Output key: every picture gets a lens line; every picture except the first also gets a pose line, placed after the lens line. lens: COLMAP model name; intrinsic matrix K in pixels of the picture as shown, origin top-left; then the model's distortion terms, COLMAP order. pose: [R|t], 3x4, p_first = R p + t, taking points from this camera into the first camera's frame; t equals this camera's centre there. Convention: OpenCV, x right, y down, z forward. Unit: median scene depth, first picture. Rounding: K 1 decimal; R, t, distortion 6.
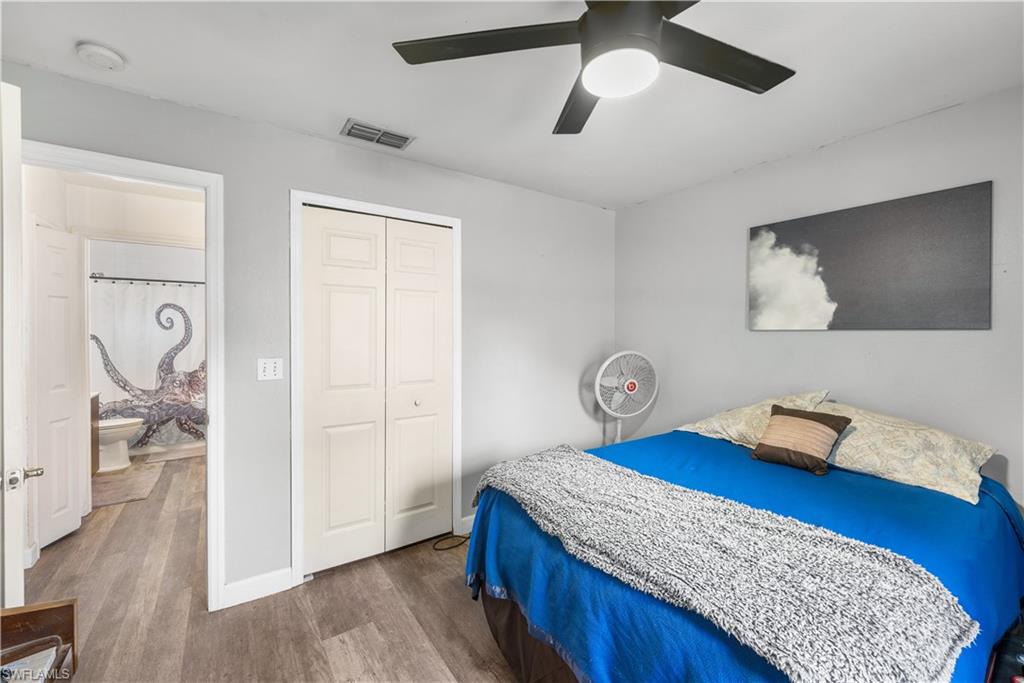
lens RADIAL K [[430.3, 0, 514.9], [0, 430.3, 337.0], [0, 0, 1]] dist [-0.000066, -0.000036]
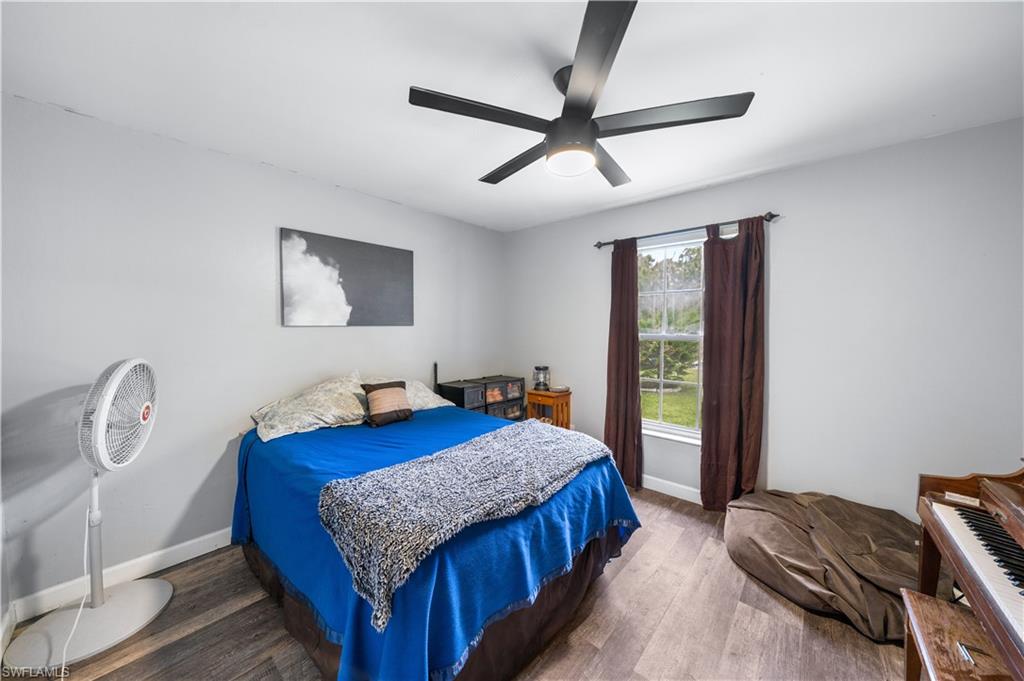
lens RADIAL K [[356.7, 0, 507.3], [0, 356.7, 341.8], [0, 0, 1]] dist [-0.001916, -0.000091]
pose [[-0.242787, -0.049322, 0.968825, -0.490375], [0.008960, 0.998550, 0.053081, -0.020791], [-0.970038, 0.021569, -0.241993, 0.772186]]
